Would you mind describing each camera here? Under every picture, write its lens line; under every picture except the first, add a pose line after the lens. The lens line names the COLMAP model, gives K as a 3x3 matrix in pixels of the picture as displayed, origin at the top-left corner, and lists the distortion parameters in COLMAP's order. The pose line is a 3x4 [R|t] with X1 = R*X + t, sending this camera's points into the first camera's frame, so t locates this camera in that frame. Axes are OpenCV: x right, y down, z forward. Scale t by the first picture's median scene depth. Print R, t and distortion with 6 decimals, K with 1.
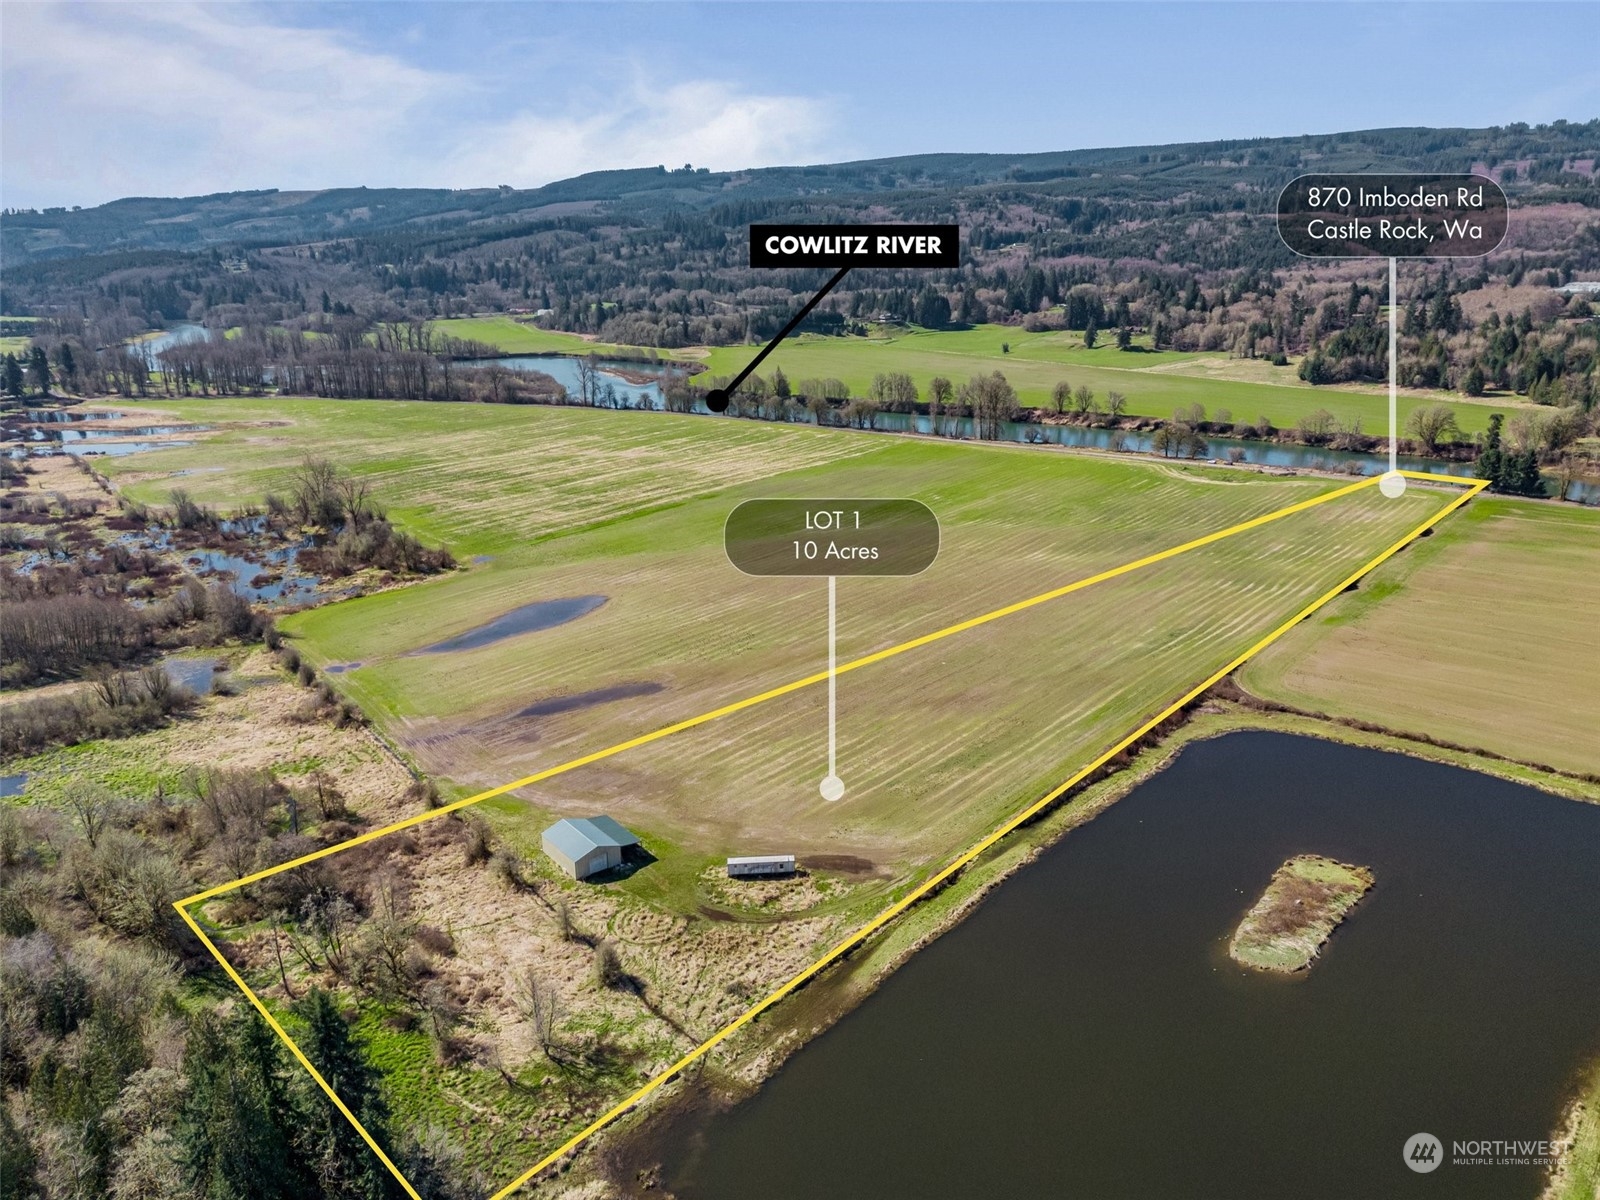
lens RADIAL K [[1170.3, 0, 800.0], [0, 1170.3, 600.0], [0, 0, 1]] dist [0.086744, -0.074503]
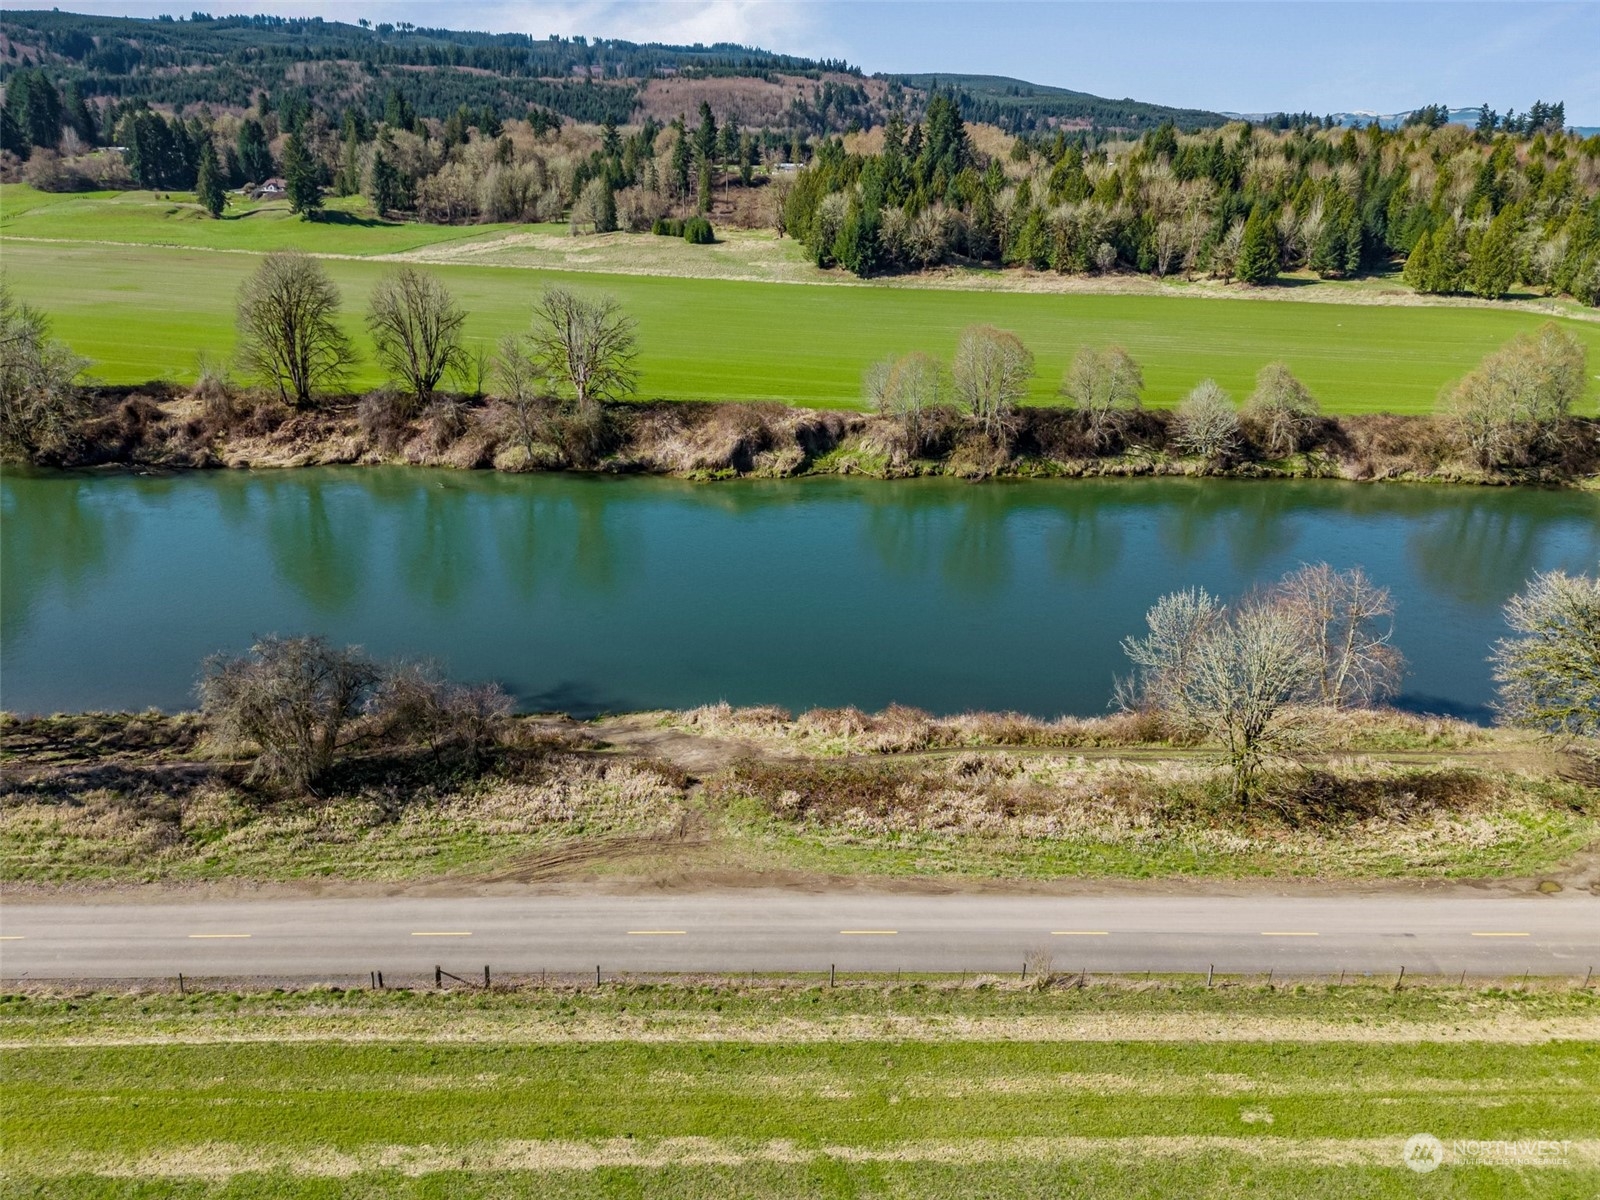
lens RADIAL K [[1170.3, 0, 800.0], [0, 1170.3, 600.0], [0, 0, 1]] dist [0.086744, -0.074503]
pose [[0.745449, -0.196736, 0.636867, 0.133405], [0.162643, 0.980257, 0.112441, -0.123256], [-0.646415, 0.019763, 0.762730, 0.717941]]
